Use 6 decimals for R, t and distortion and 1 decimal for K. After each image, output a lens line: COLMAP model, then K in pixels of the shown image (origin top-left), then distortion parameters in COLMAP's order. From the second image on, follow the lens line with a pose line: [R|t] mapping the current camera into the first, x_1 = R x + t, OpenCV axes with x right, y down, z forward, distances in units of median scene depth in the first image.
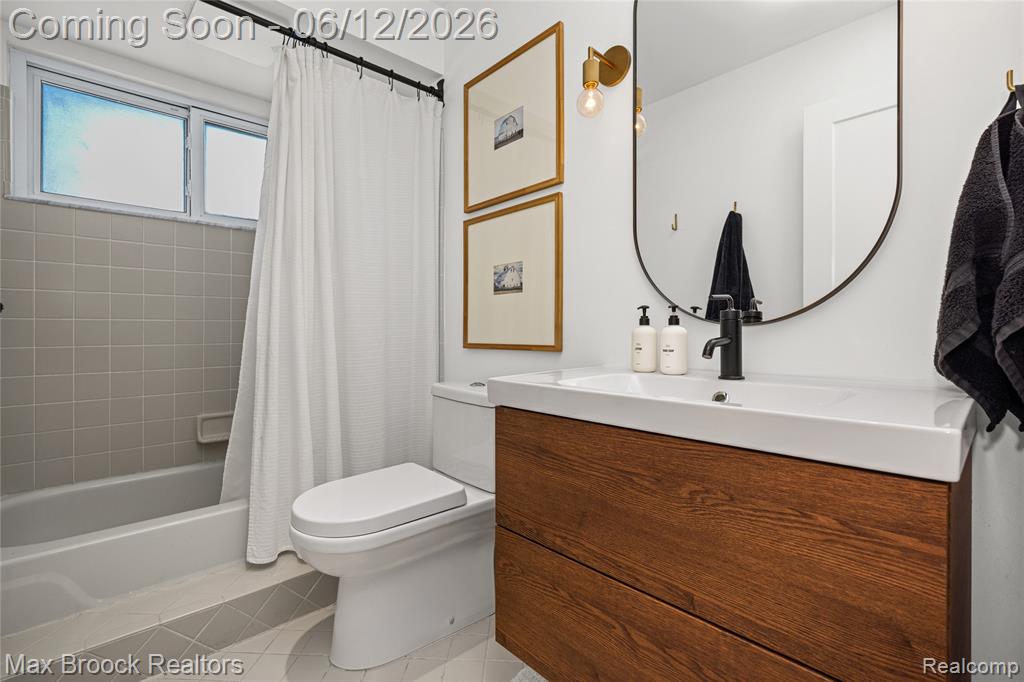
lens RADIAL K [[458.7, 0, 511.2], [0, 458.7, 337.3], [0, 0, 1]] dist [-0.000469, -0.000090]
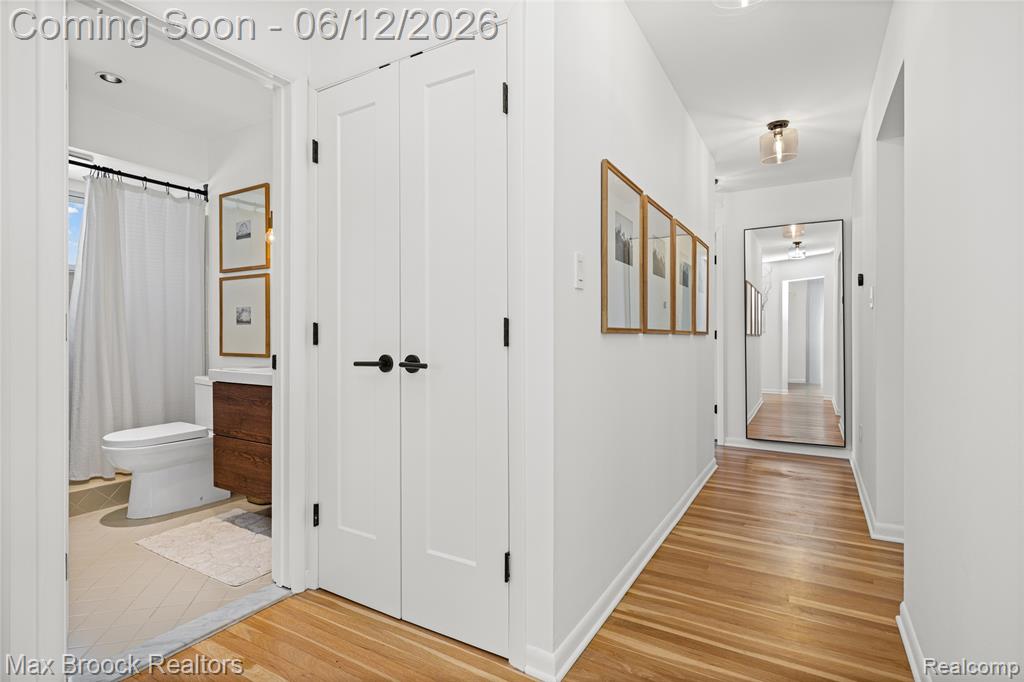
lens RADIAL K [[510.9, 0, 510.9], [0, 510.9, 345.0], [0, 0, 1]] dist [-0.003924, -0.000583]
pose [[0.959320, -0.002209, 0.282314, 0.427675], [0.000177, 0.999974, 0.007222, -0.031909], [-0.282322, -0.006878, 0.959295, -1.170633]]
